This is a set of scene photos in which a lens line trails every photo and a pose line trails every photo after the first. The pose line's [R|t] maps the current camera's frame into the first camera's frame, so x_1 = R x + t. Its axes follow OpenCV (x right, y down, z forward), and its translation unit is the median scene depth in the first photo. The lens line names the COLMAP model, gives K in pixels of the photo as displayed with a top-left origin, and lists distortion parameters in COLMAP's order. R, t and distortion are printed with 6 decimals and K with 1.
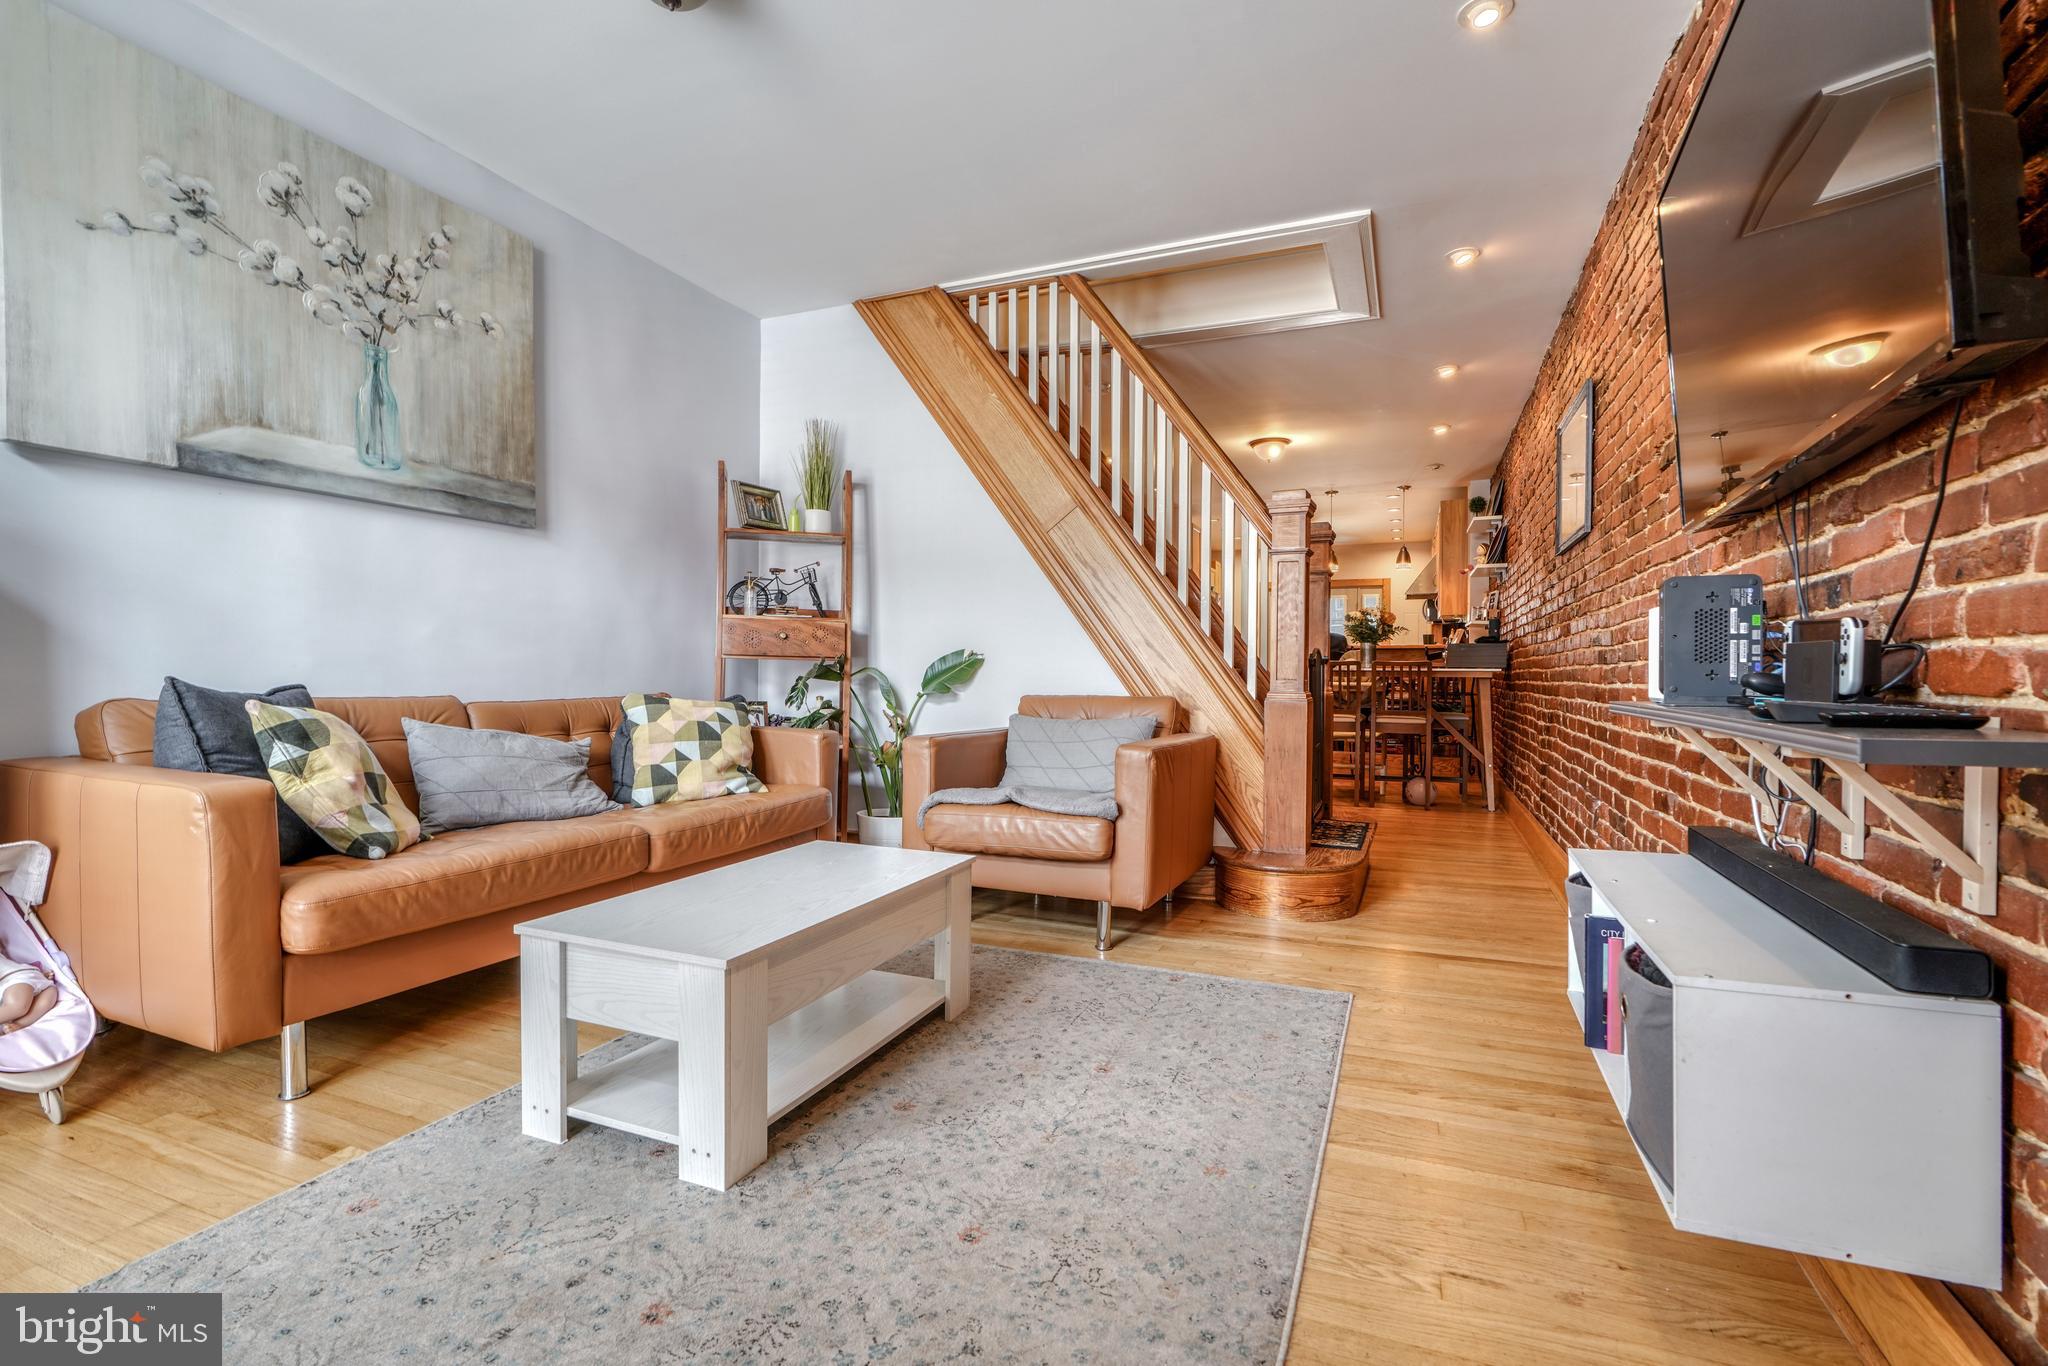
lens RADIAL K [[939.5, 0, 1021.9], [0, 939.5, 683.4], [0, 0, 1]] dist [-0.001678, 0.004118]
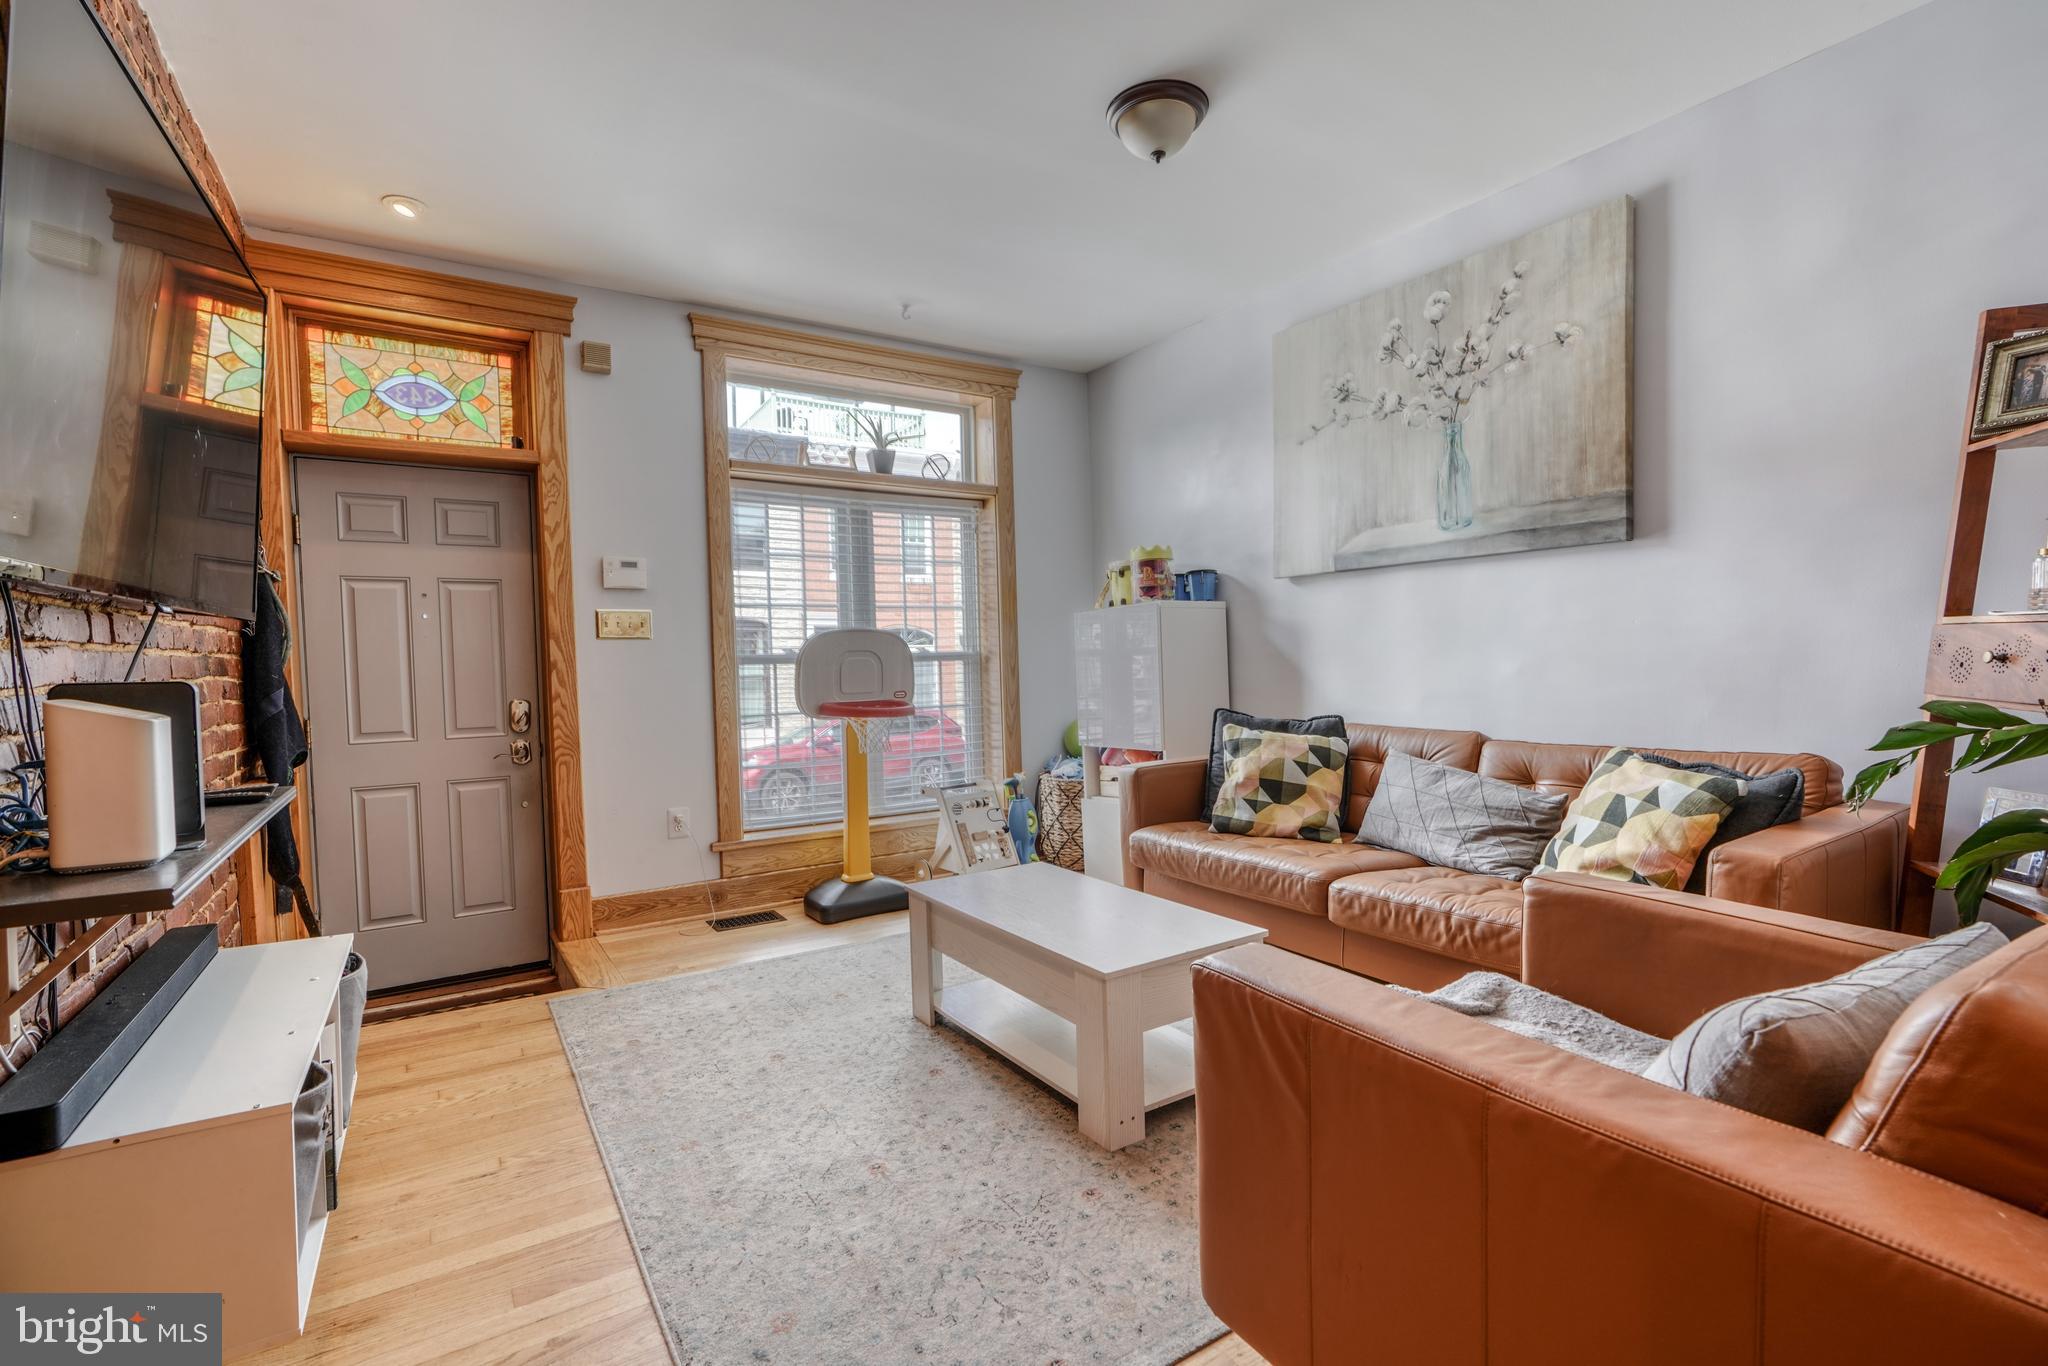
lens RADIAL K [[939.5, 0, 1026.2], [0, 939.5, 687.8], [0, 0, 1]] dist [-0.001678, 0.004118]
pose [[-0.568518, 0.036015, -0.821882, 0.559762], [0.012344, 0.999302, 0.035252, -0.080676], [0.822578, 0.009896, -0.568566, 1.208590]]
